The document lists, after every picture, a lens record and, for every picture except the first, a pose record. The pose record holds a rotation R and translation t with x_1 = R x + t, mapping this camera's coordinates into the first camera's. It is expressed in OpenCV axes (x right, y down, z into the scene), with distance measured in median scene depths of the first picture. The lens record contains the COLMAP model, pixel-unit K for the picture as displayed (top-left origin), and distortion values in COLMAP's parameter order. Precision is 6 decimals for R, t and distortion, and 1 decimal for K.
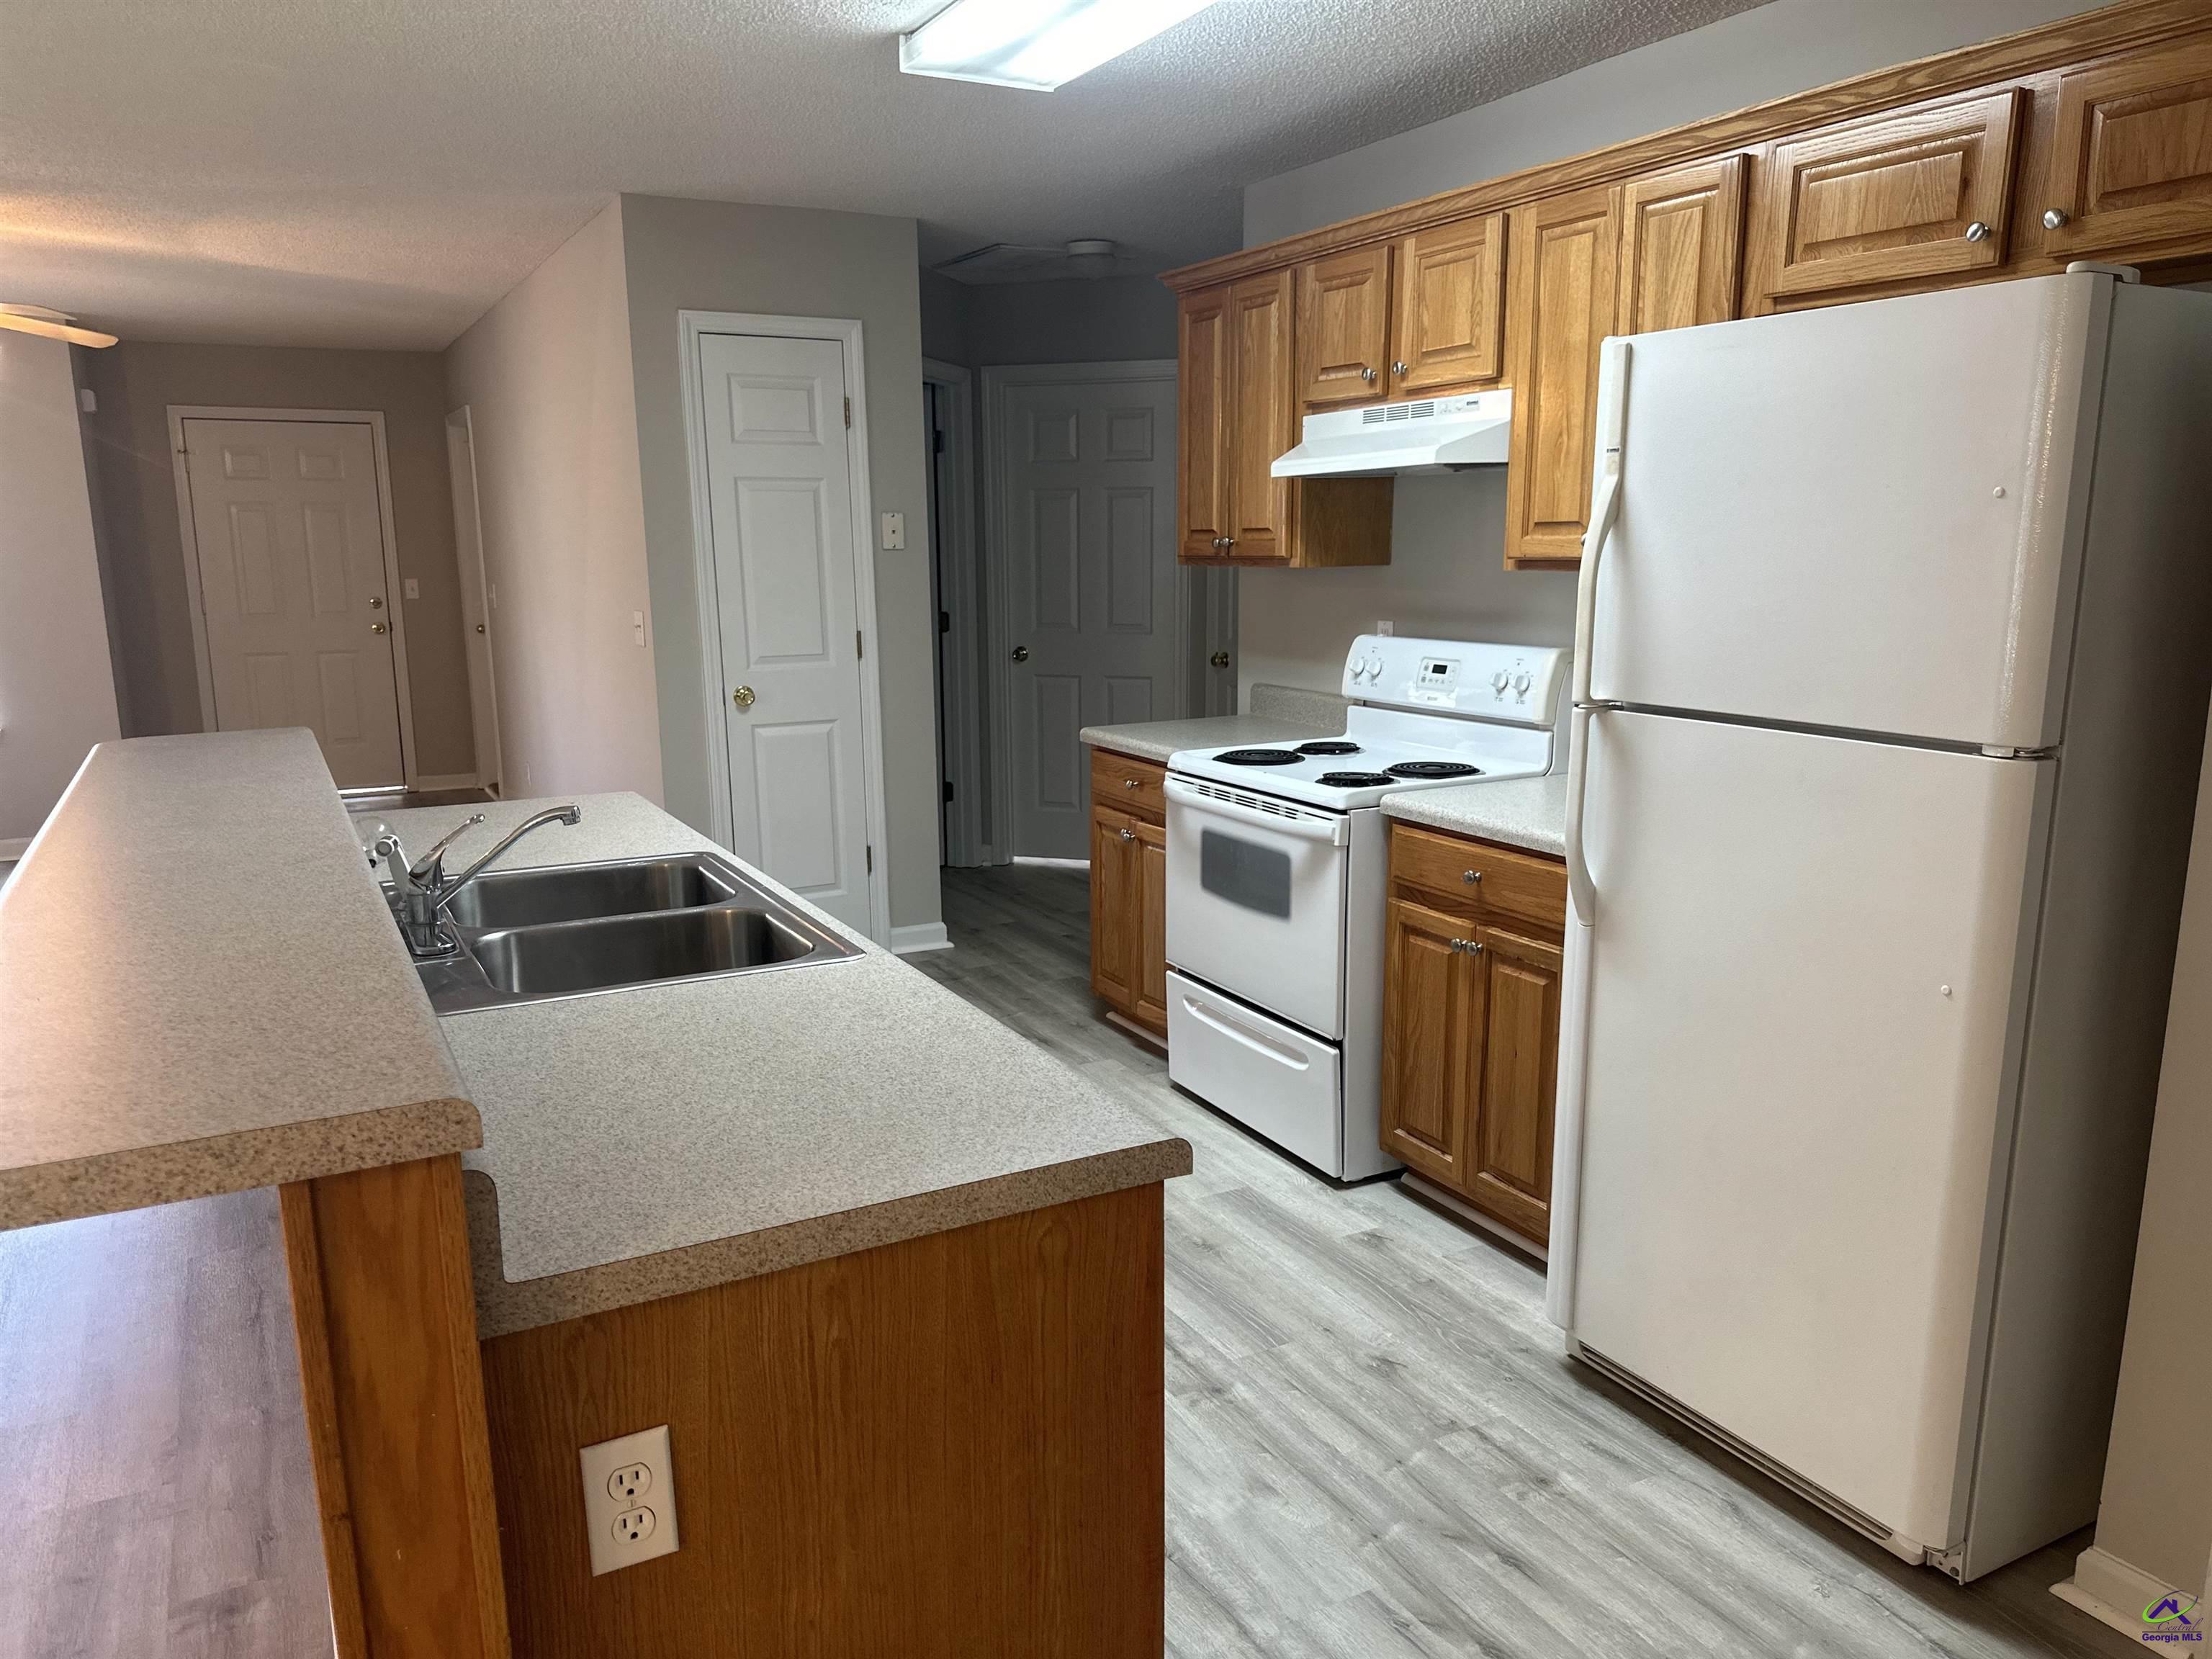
lens RADIAL K [[1543.8, 0, 1116.1], [0, 1543.8, 839.3], [0, 0, 1]] dist [-0.005381, -0.020719]
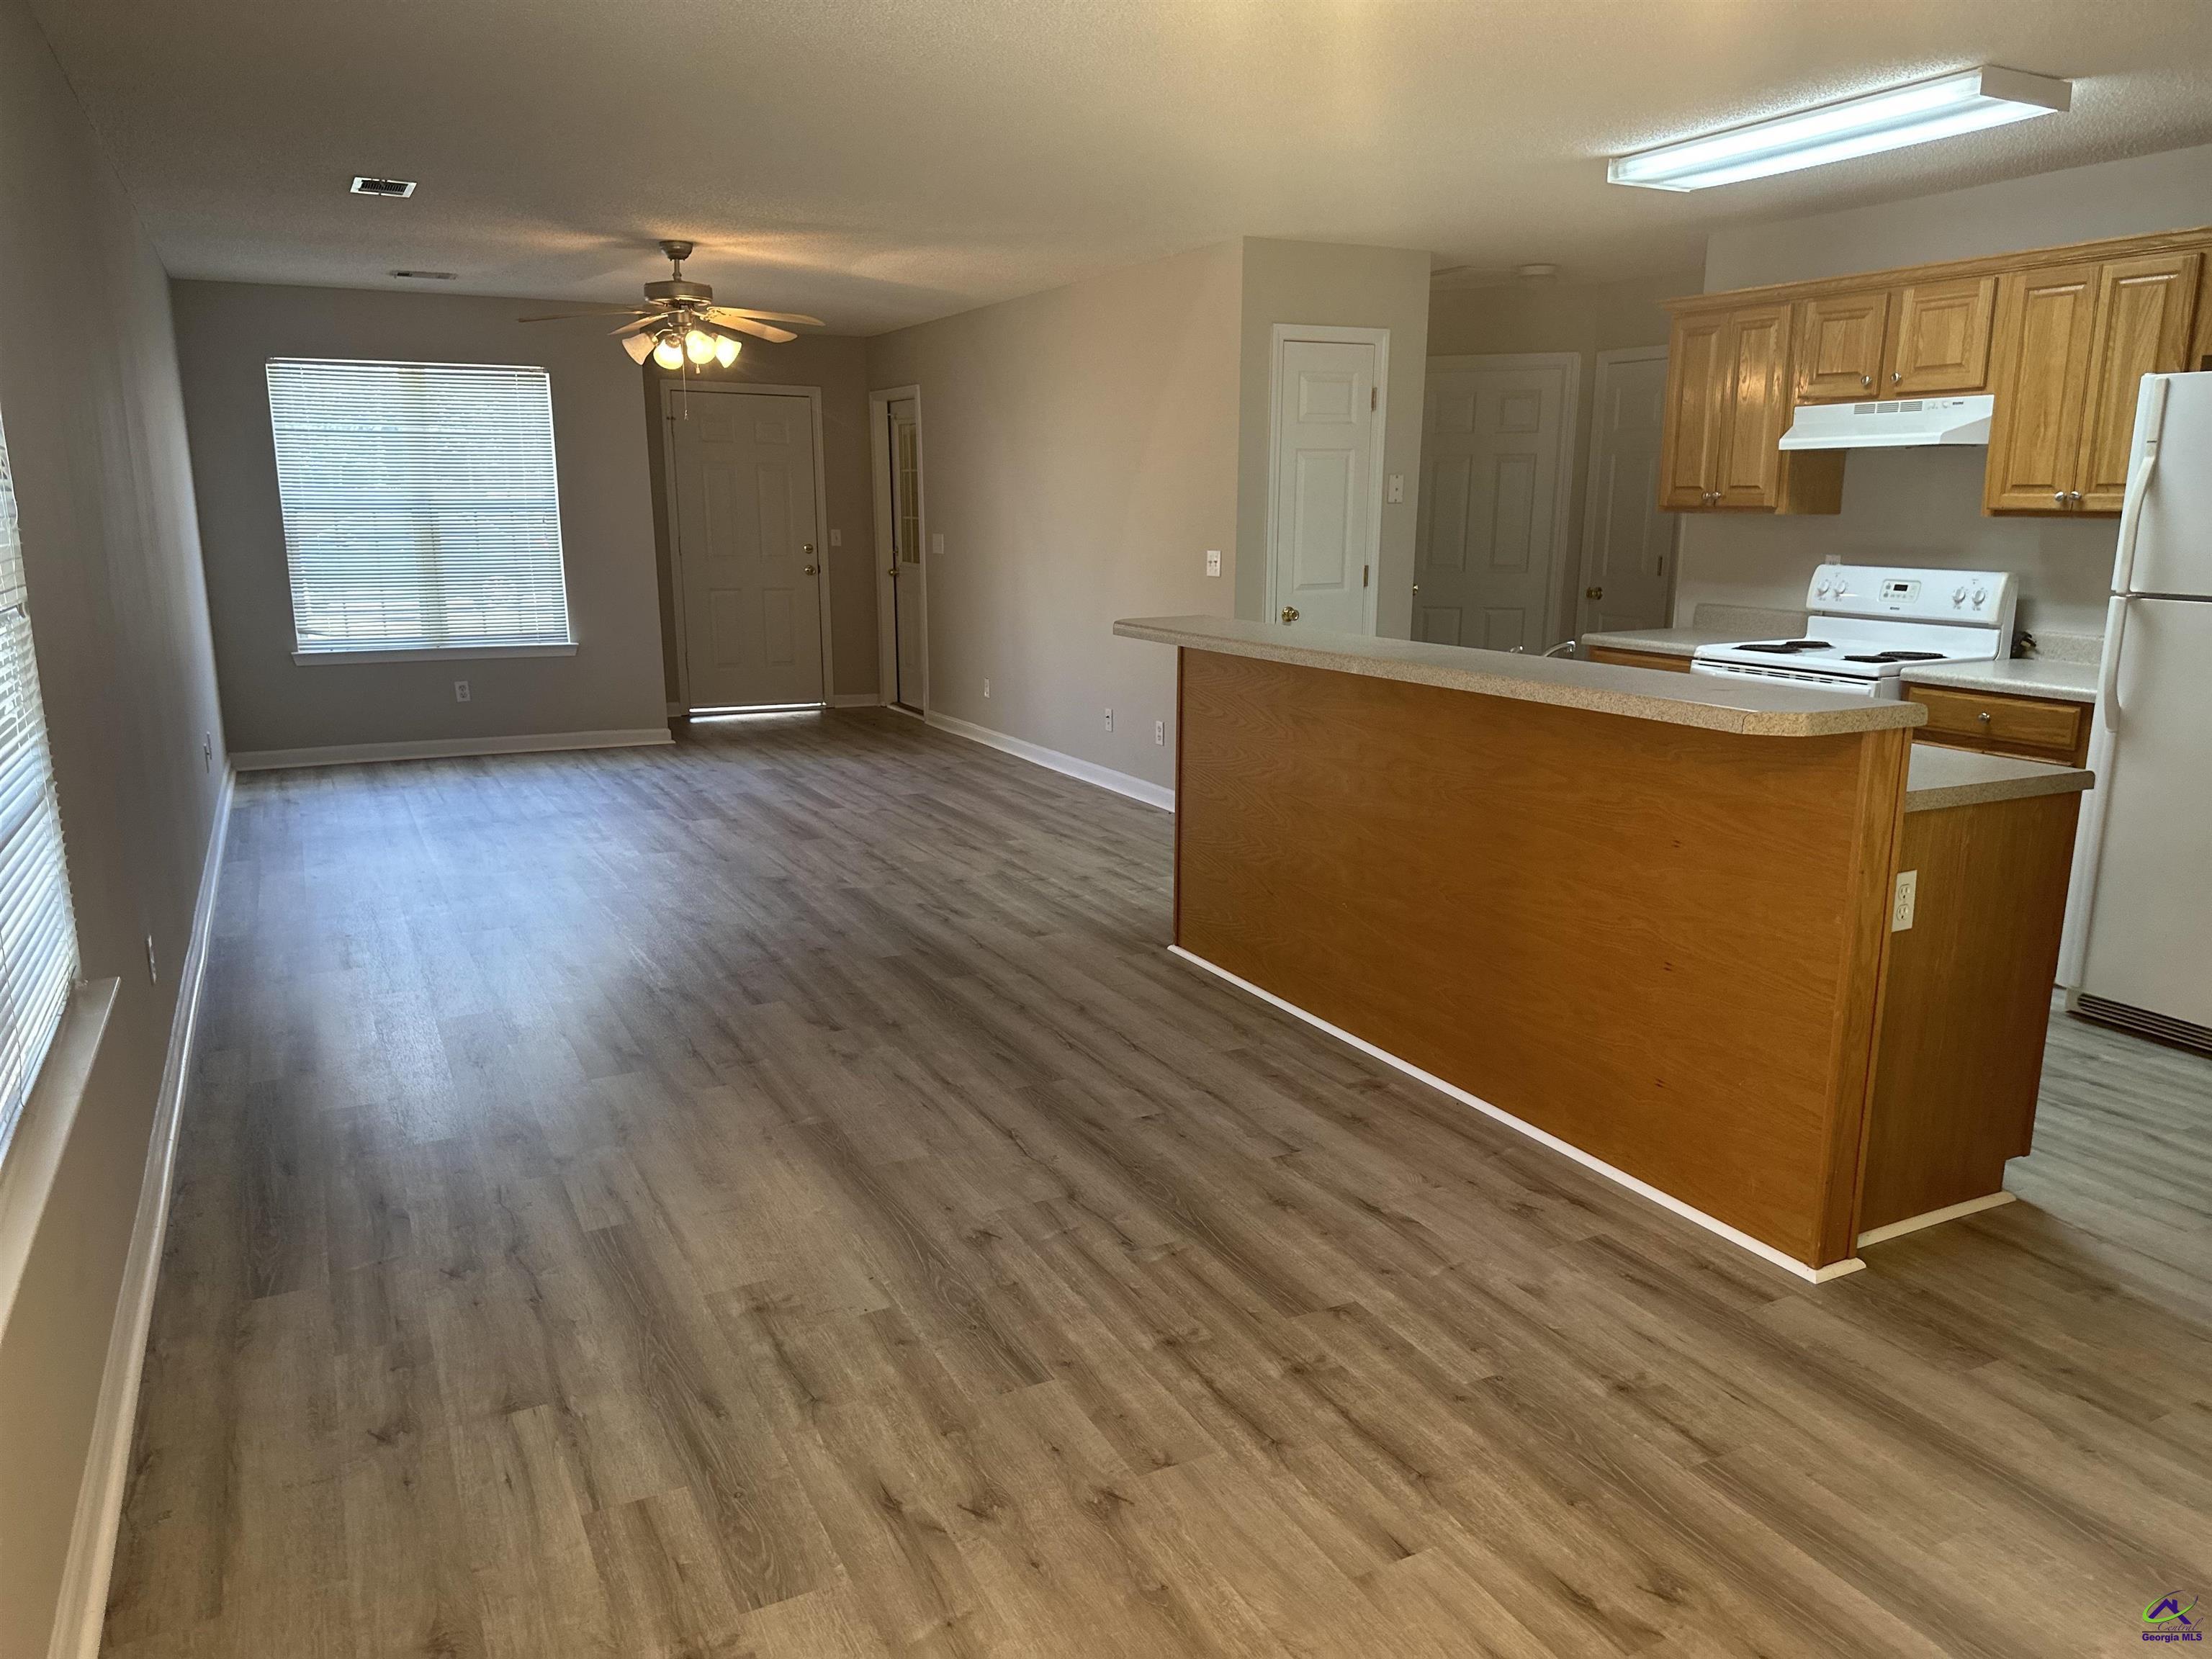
lens RADIAL K [[1543.8, 0, 1093.6], [0, 1543.8, 837.6], [0, 0, 1]] dist [-0.005381, -0.020719]
pose [[0.999287, 0.011479, -0.035979, -0.508163], [-0.010685, 0.999697, 0.022180, 0.102349], [0.036222, -0.021780, 0.999106, -0.476723]]
